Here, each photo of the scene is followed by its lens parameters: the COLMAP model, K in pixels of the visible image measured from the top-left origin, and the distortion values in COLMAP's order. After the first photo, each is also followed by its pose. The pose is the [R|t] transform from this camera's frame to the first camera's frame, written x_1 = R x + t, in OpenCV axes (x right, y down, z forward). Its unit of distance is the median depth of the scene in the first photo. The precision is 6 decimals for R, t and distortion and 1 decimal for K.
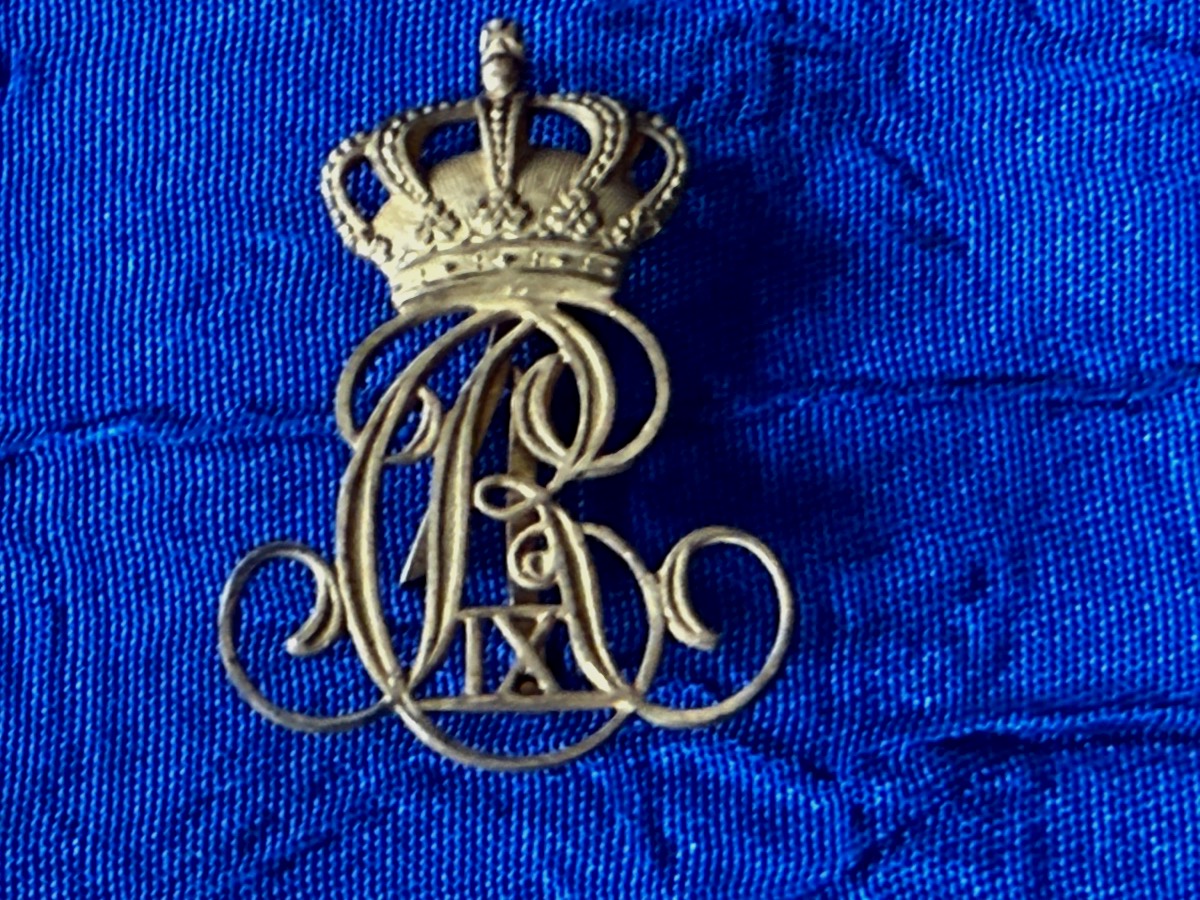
lens RADIAL K [[3225.9, 0, 600.0], [0, 3225.9, 450.0], [0, 0, 1]] dist [0.008761, 0.456472]
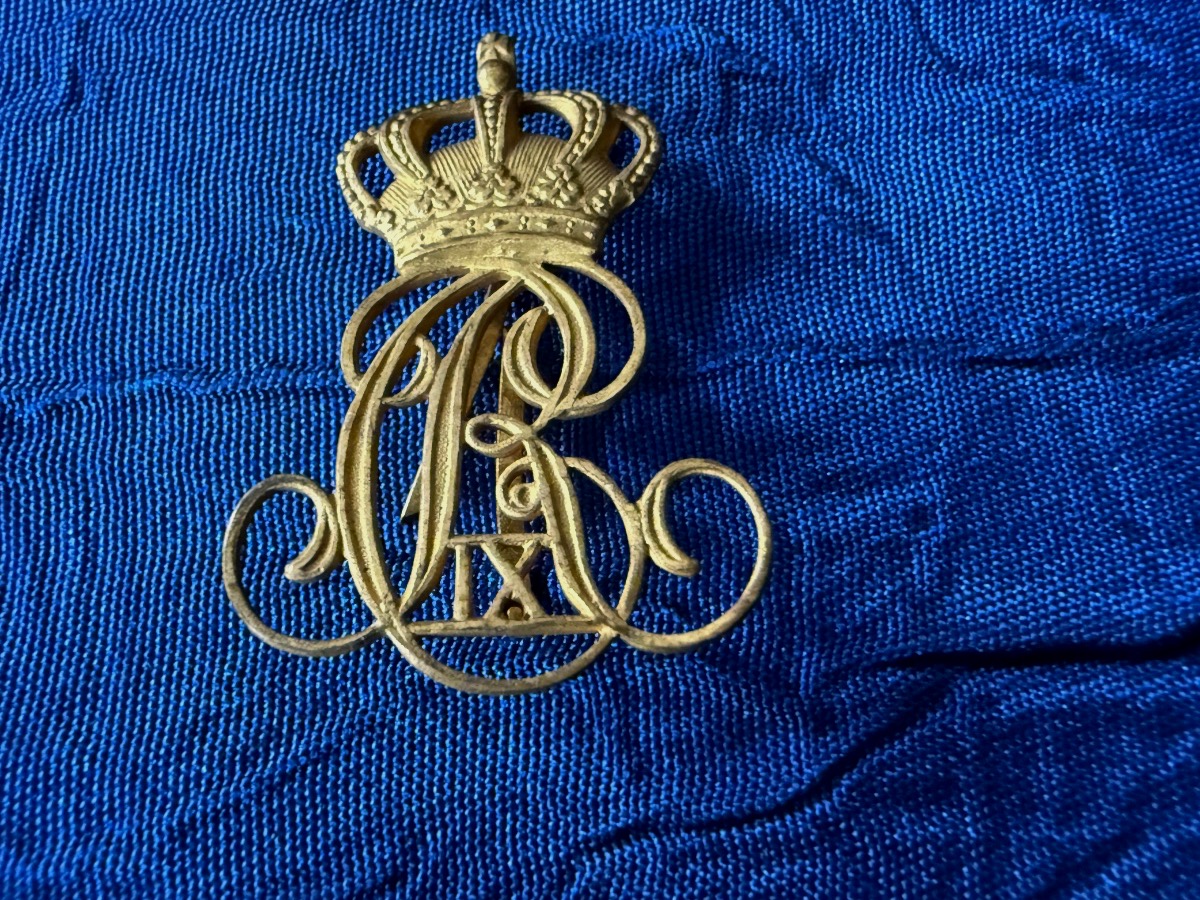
lens RADIAL K [[1075.0, 0, 565.2], [0, 1075.0, 448.5], [0, 0, 1]] dist [0.010963, 0.000845]
pose [[0.999828, 0.003327, 0.018259, -0.011952], [-0.002049, 0.997573, -0.069598, 0.043890], [-0.018447, 0.069549, 0.997408, 0.633100]]
